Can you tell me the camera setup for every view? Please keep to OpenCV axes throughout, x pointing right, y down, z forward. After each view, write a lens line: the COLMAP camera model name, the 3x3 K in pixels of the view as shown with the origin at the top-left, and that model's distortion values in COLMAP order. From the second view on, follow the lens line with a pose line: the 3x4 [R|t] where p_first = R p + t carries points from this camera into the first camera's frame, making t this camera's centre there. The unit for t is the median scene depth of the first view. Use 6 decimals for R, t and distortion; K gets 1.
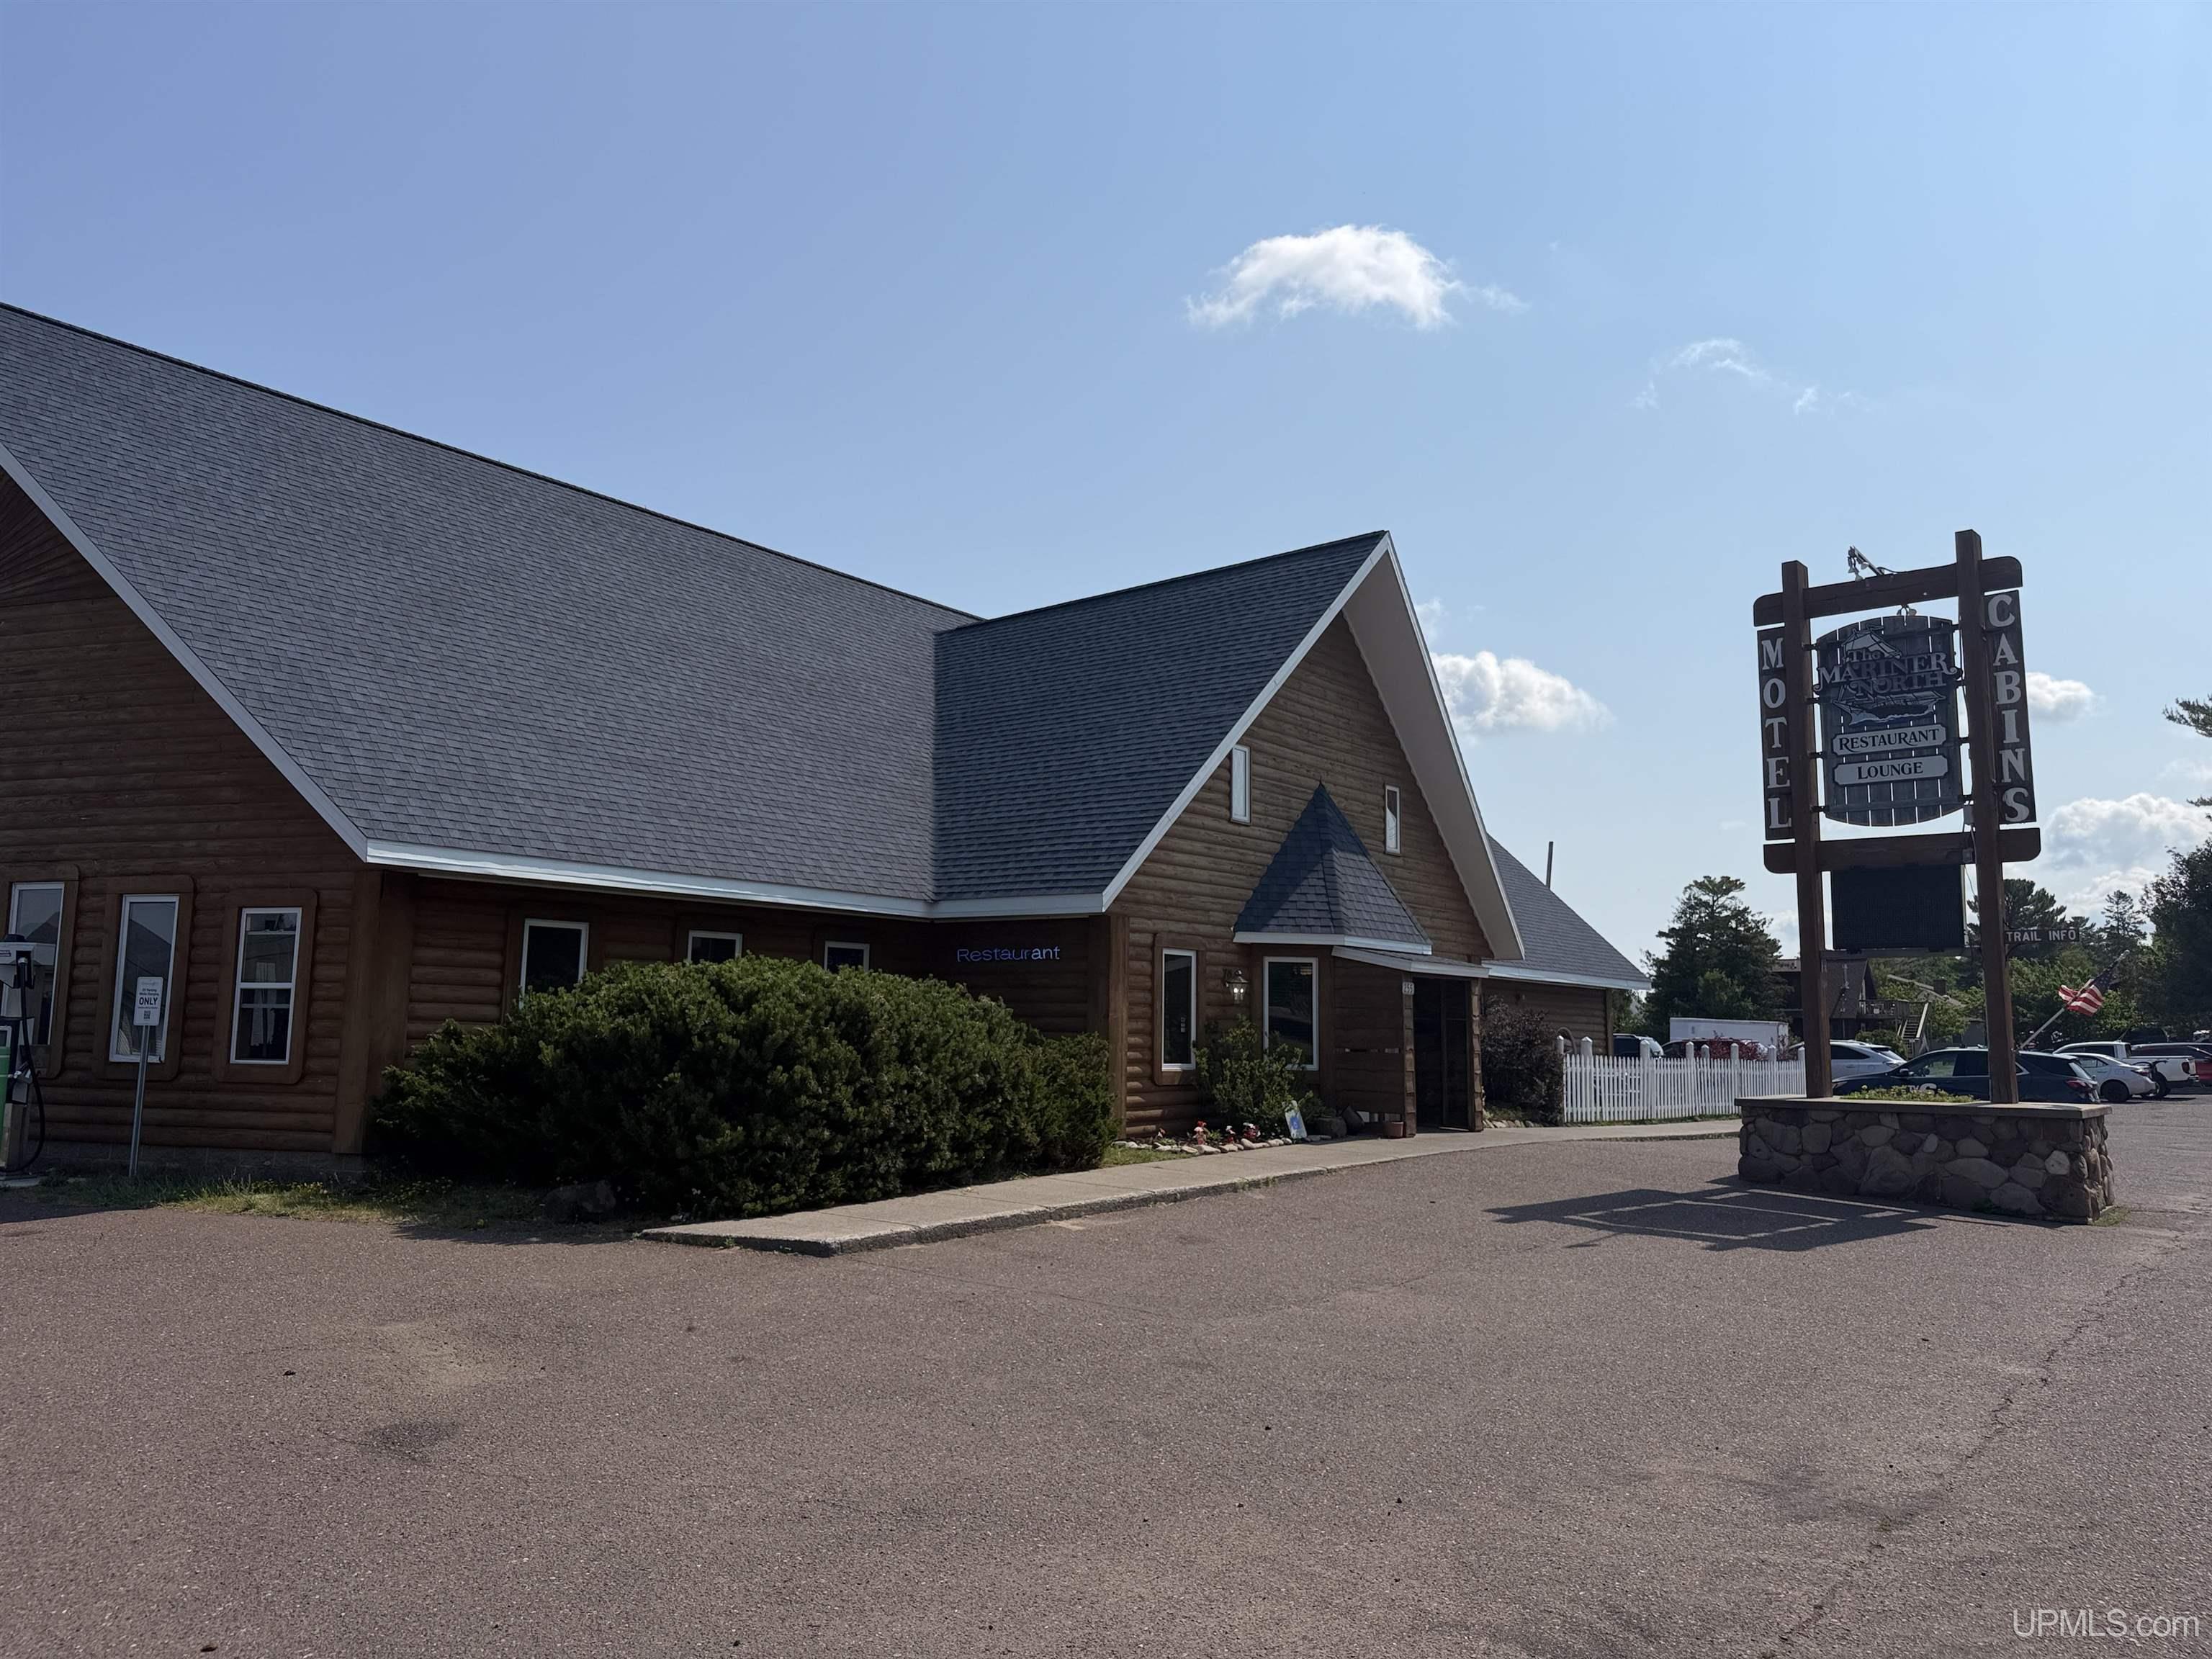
lens RADIAL K [[1551.8, 0, 1106.0], [0, 1551.8, 829.5], [0, 0, 1]] dist [0.002682, 0.001113]
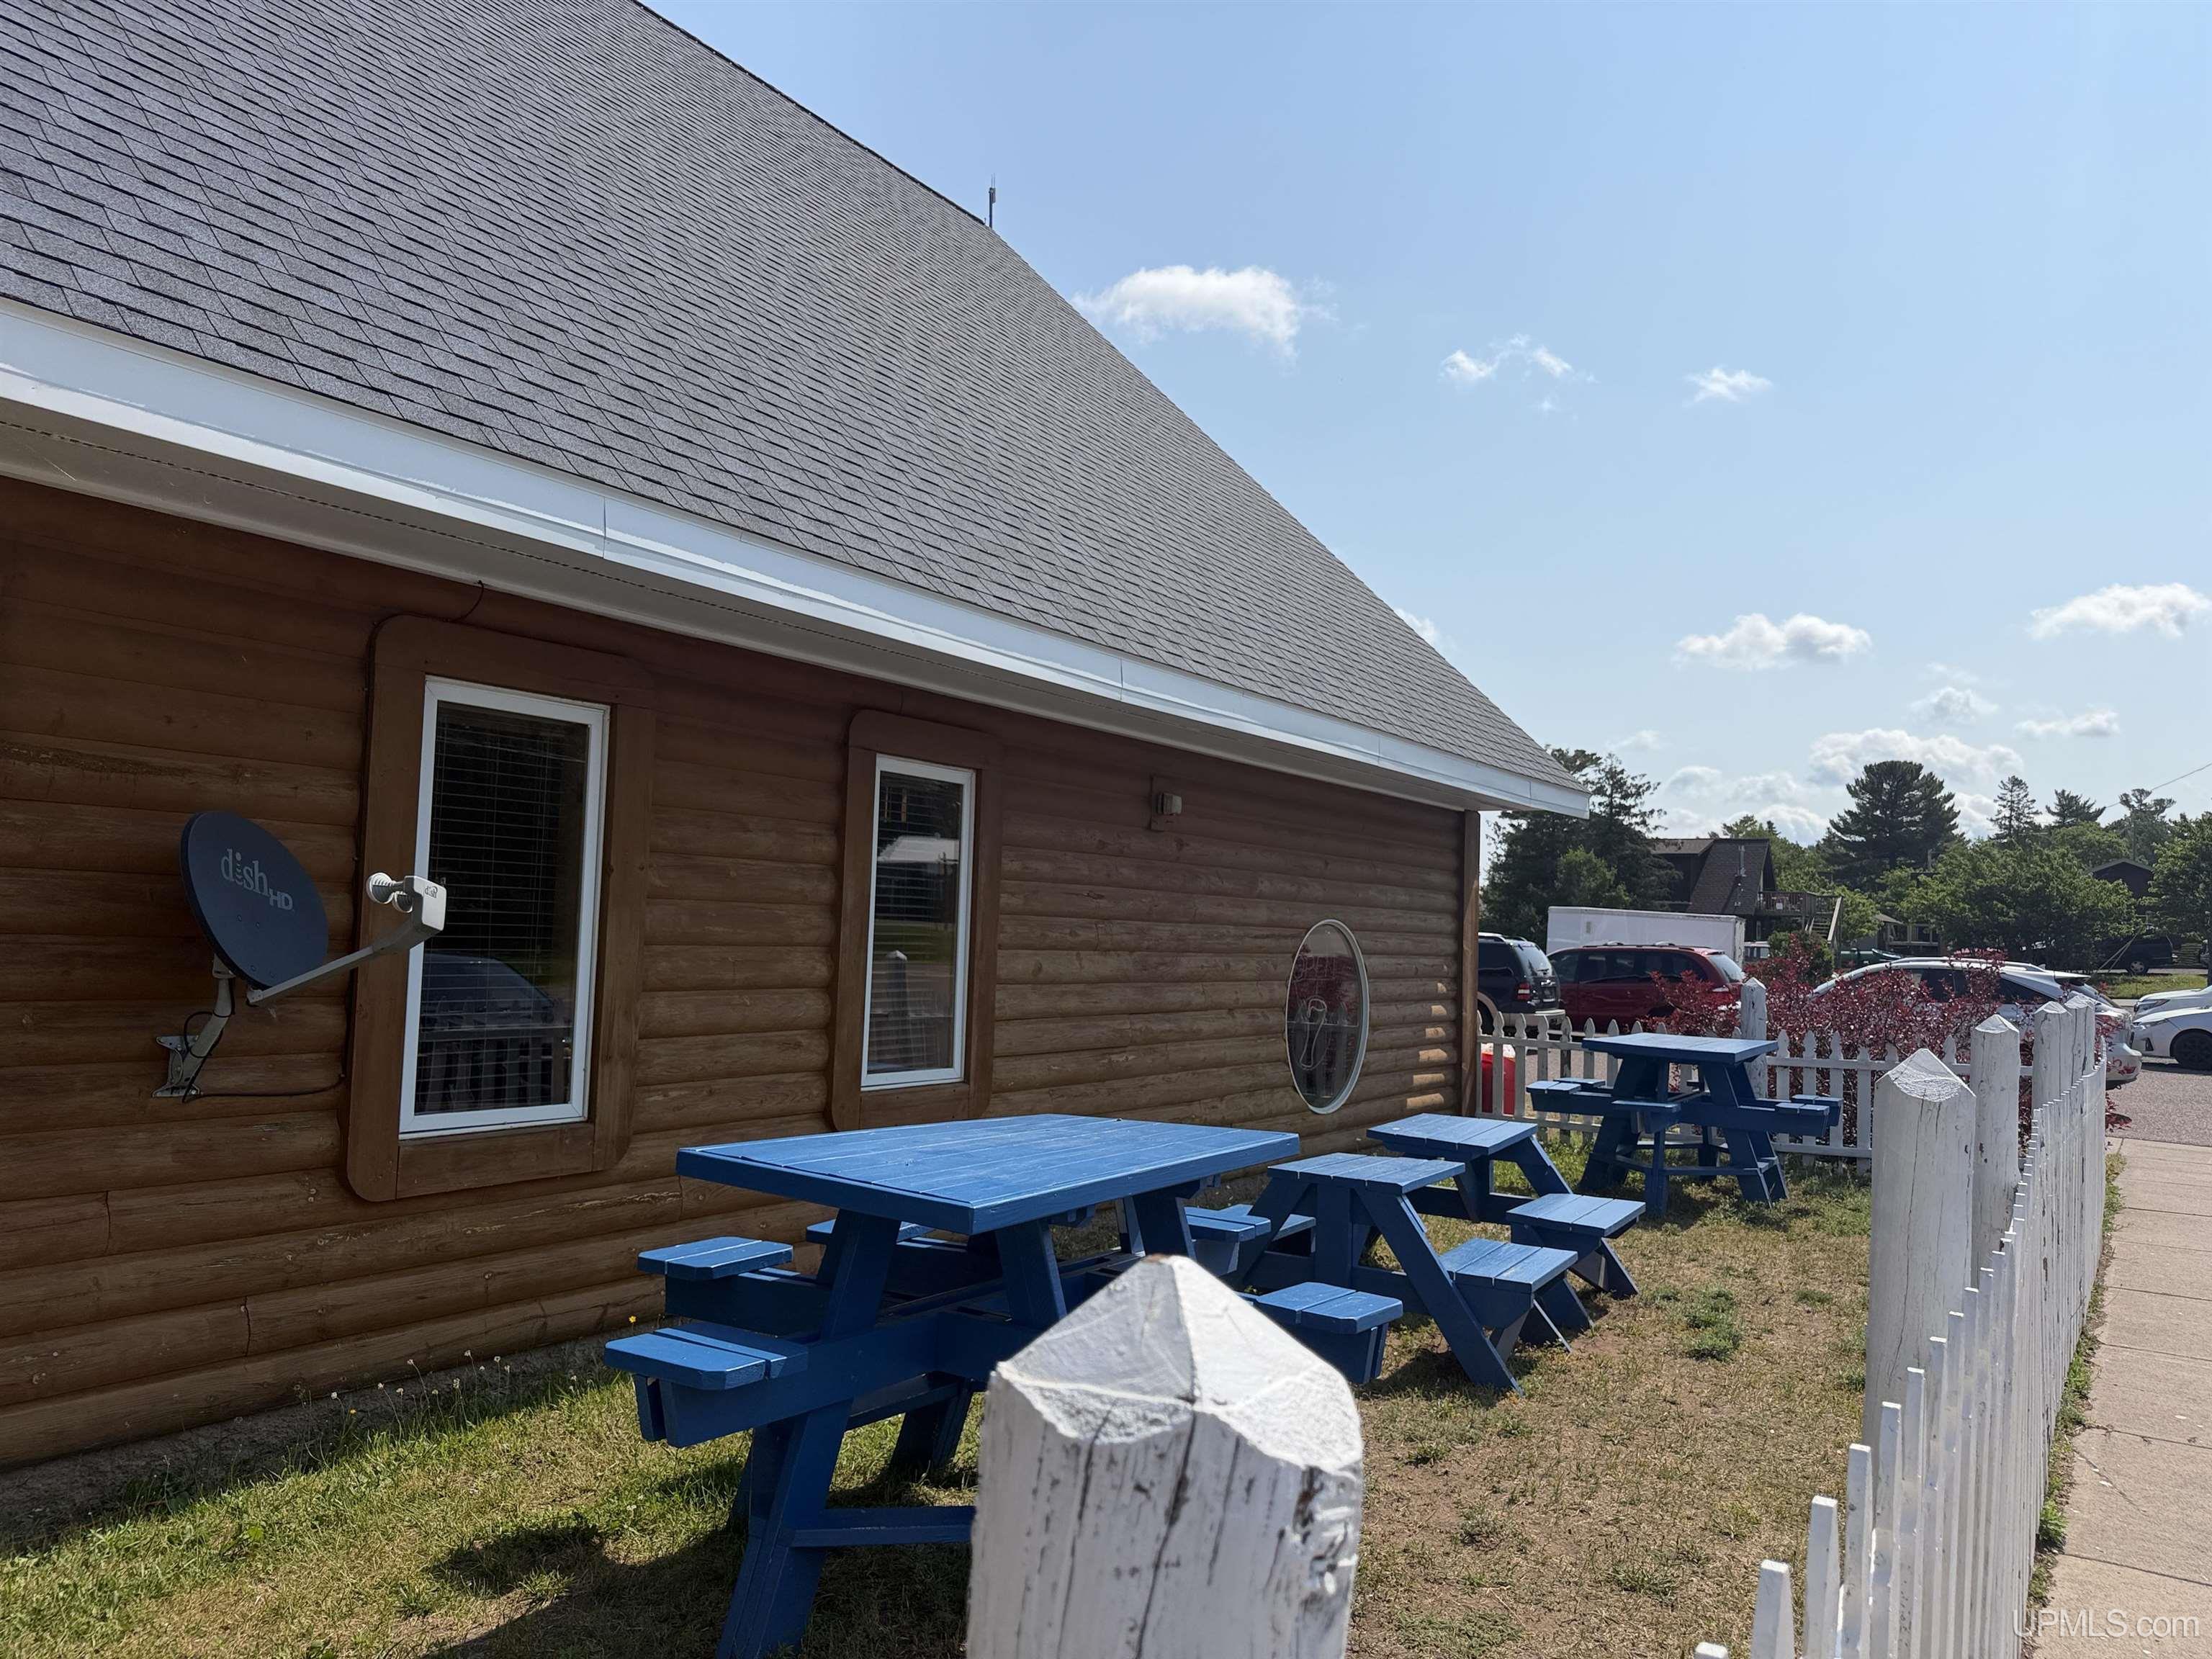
lens RADIAL K [[1551.8, 0, 1106.0], [0, 1551.8, 829.5], [0, 0, 1]] dist [0.002682, 0.001113]
pose [[0.994750, 0.025682, 0.099057, 0.414721], [-0.032907, 0.996861, 0.072008, 0.167008], [-0.096897, -0.074890, 0.992473, 1.305887]]
